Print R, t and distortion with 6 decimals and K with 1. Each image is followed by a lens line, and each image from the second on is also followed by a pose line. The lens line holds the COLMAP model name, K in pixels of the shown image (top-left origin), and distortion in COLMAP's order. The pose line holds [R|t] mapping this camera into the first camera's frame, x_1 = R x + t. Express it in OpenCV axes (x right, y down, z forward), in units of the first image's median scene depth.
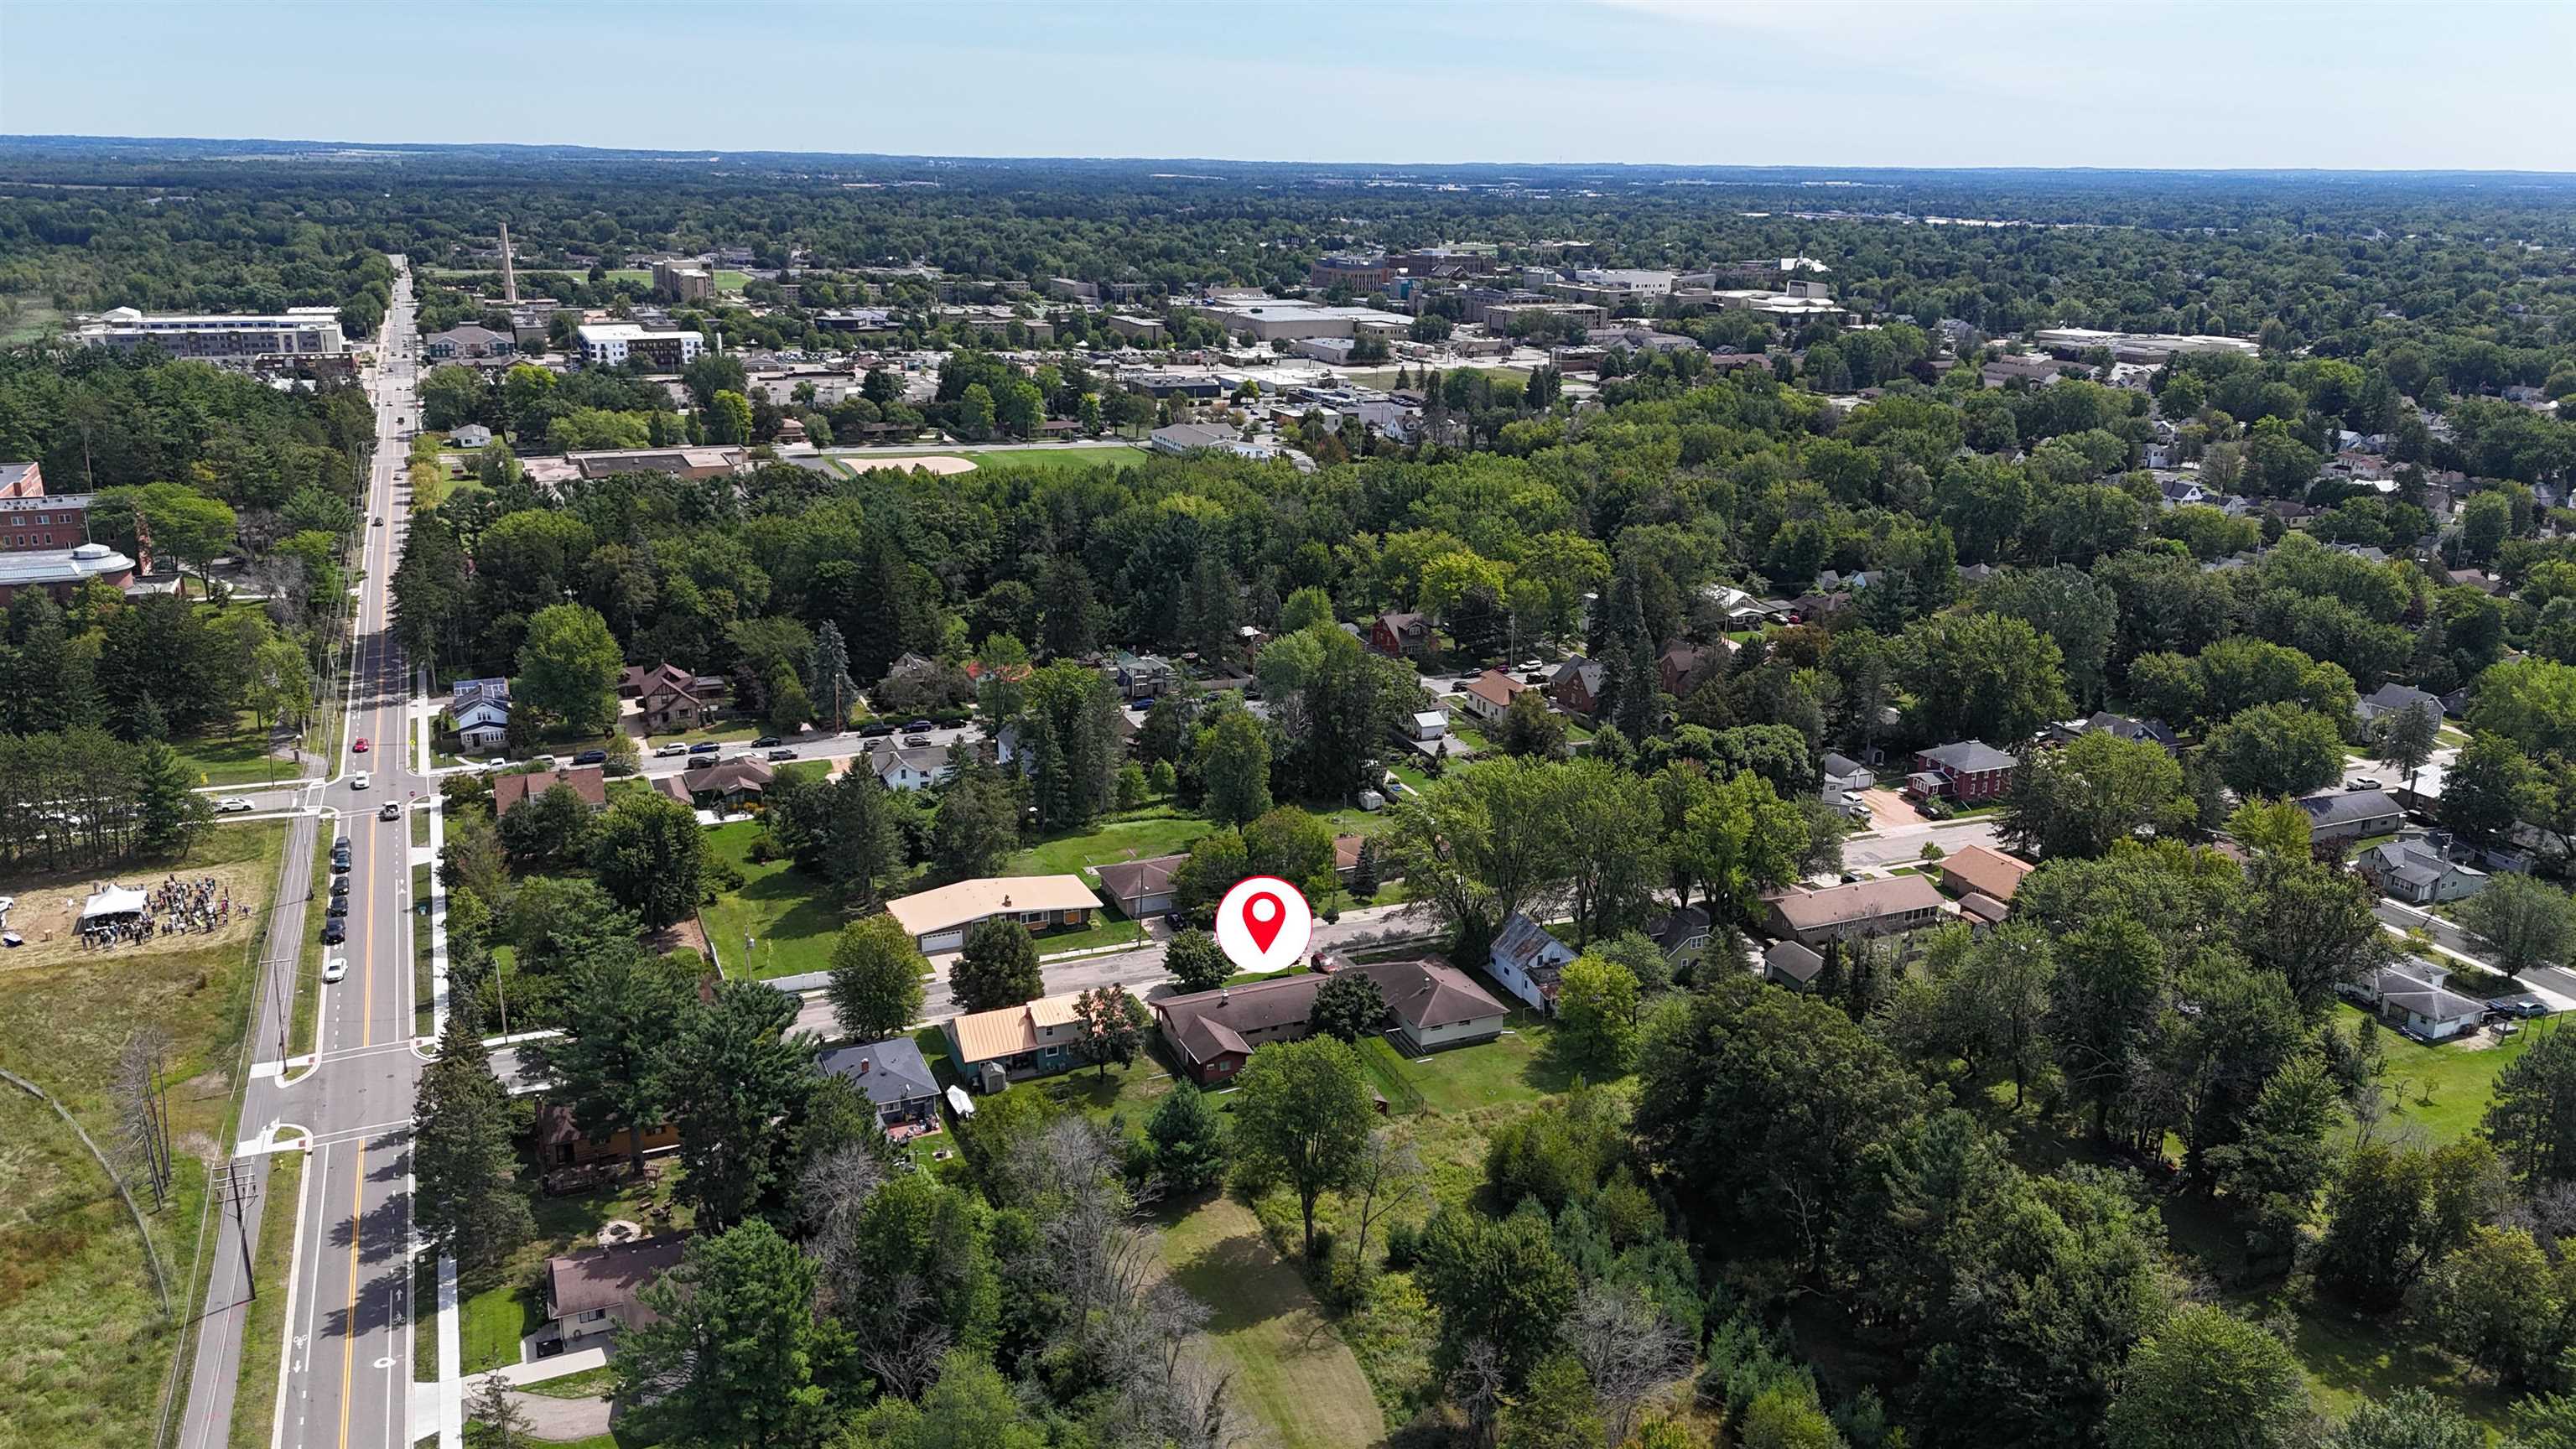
lens RADIAL K [[1871.4, 0, 1301.7], [0, 1871.4, 729.6], [0, 0, 1]] dist [0.104104, -0.133488]
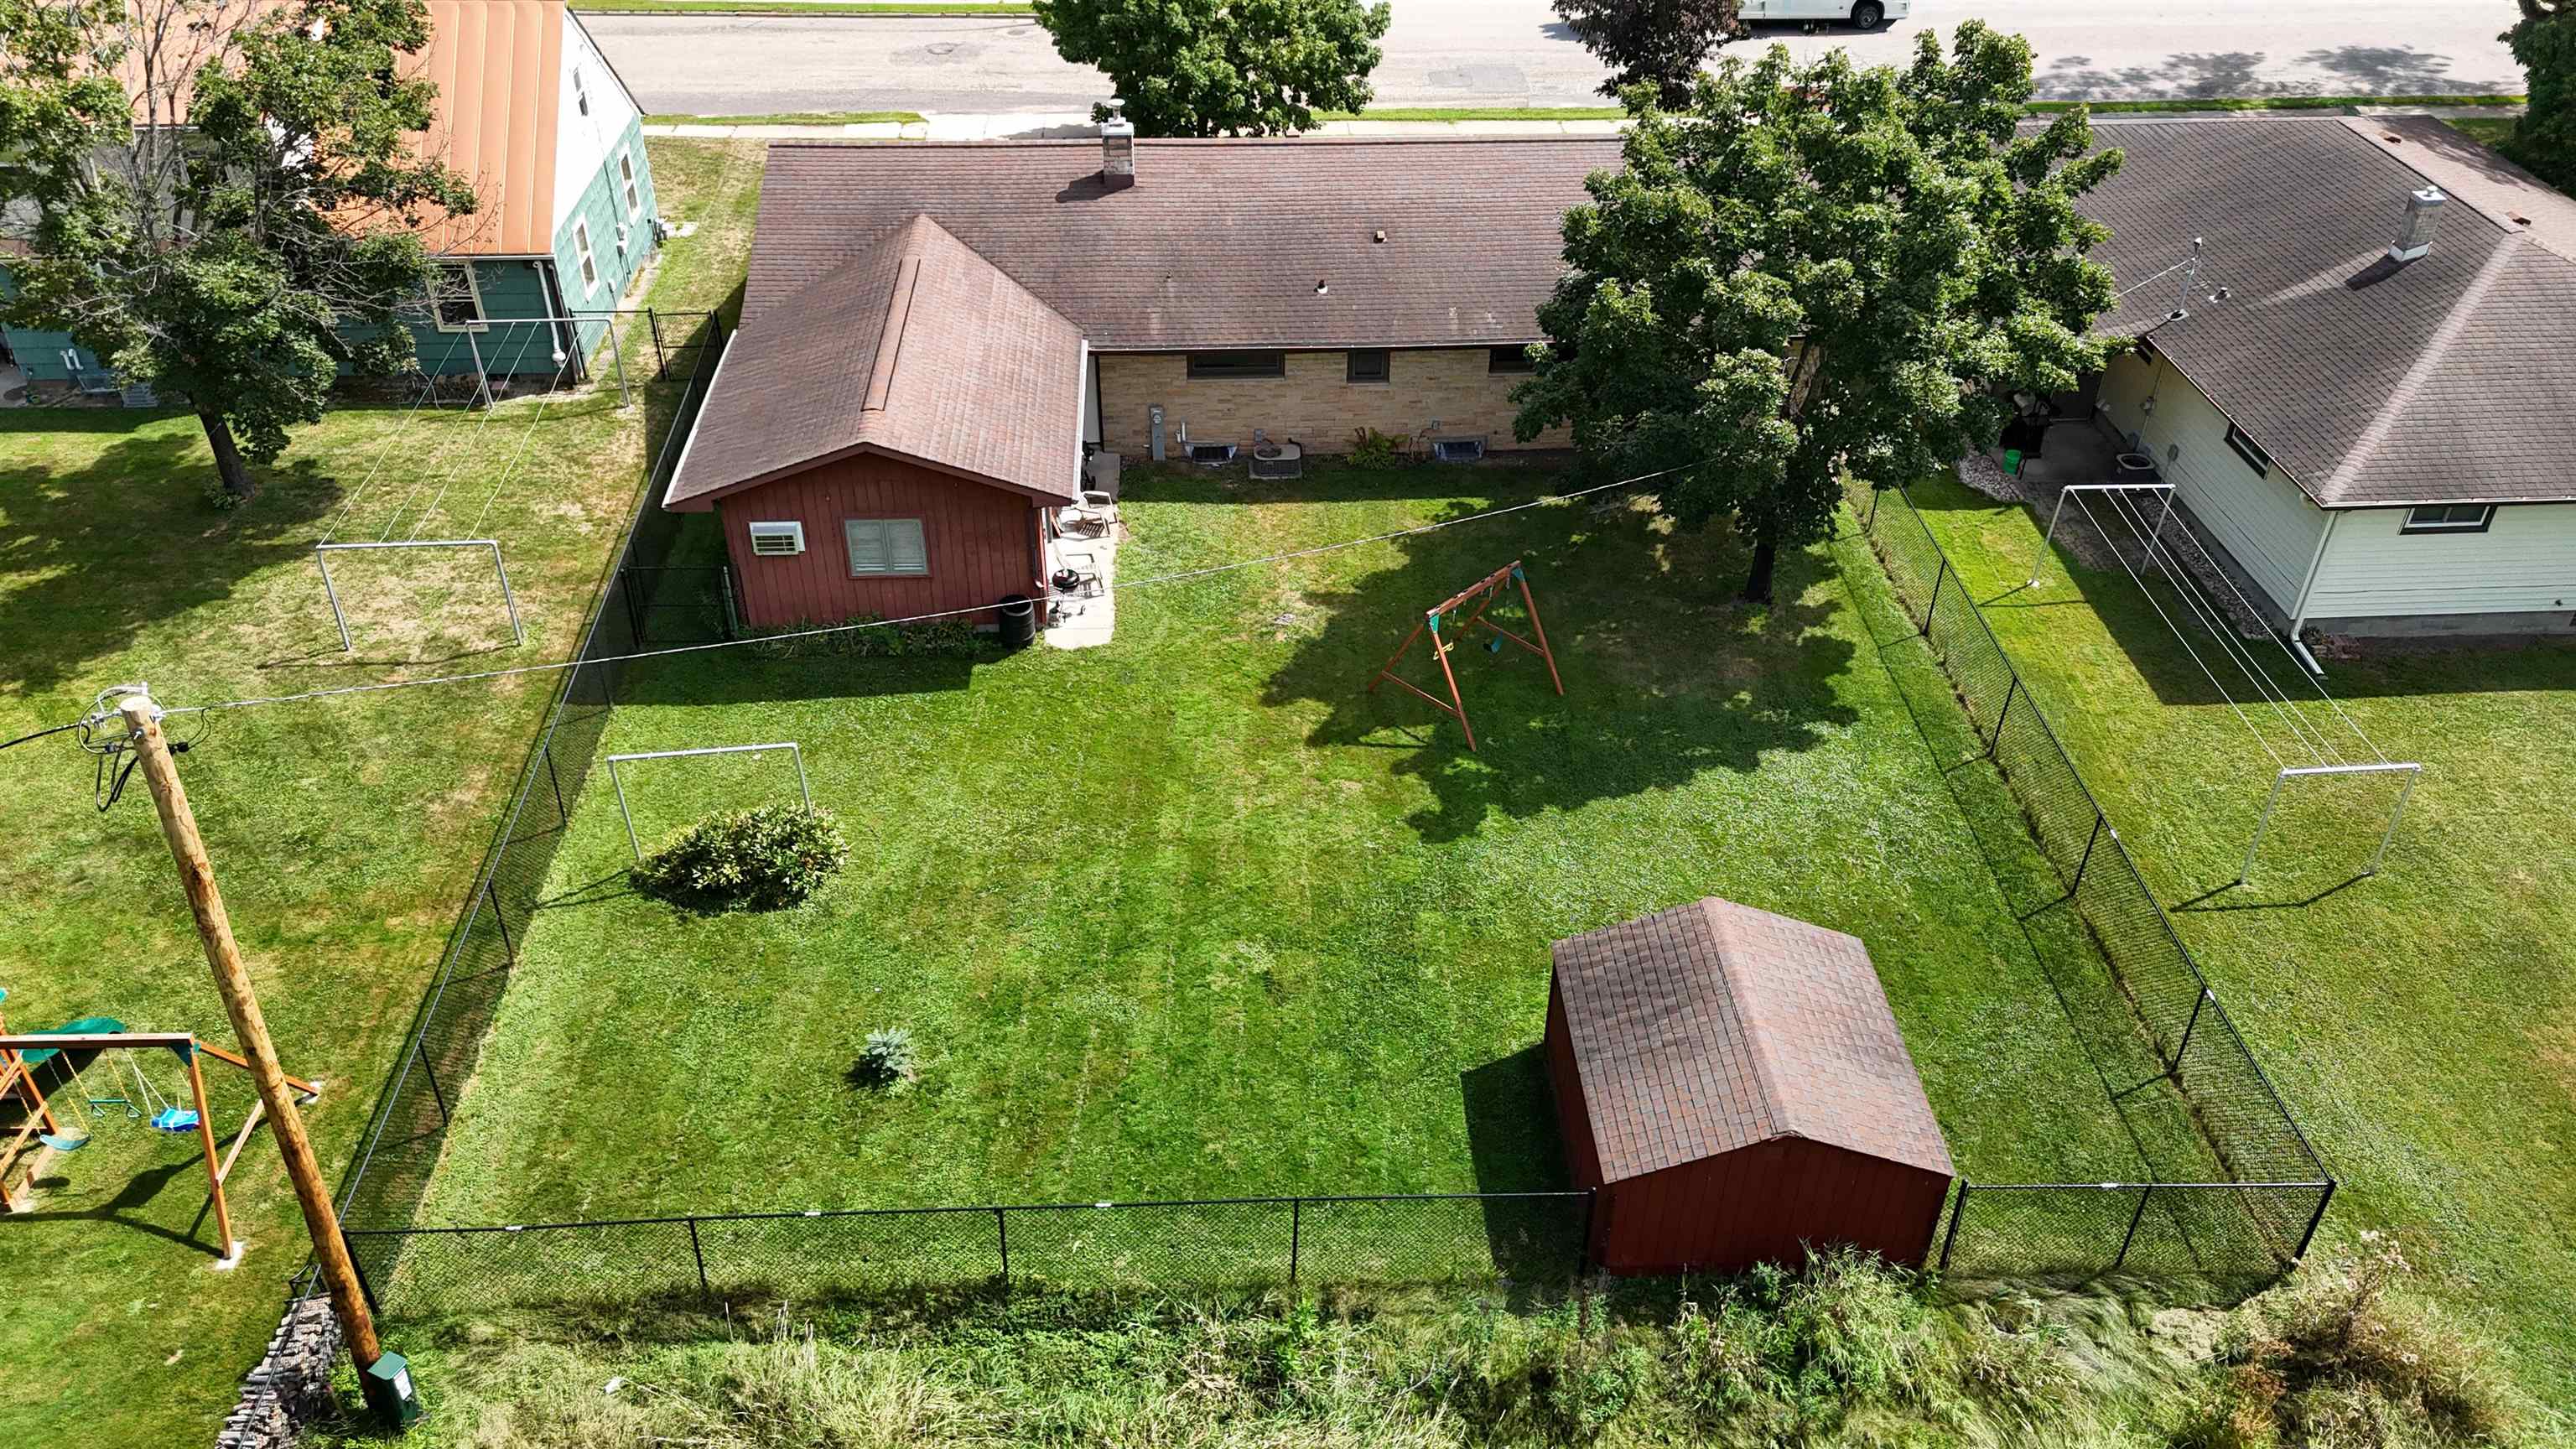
lens RADIAL K [[1871.4, 0, 1301.7], [0, 1871.4, 729.6], [0, 0, 1]] dist [0.104104, -0.133488]
pose [[0.936515, 0.199460, -0.288368, 0.031284], [-0.094432, 0.935524, 0.340408, 0.118193], [0.337673, -0.291566, 0.894967, 0.744410]]
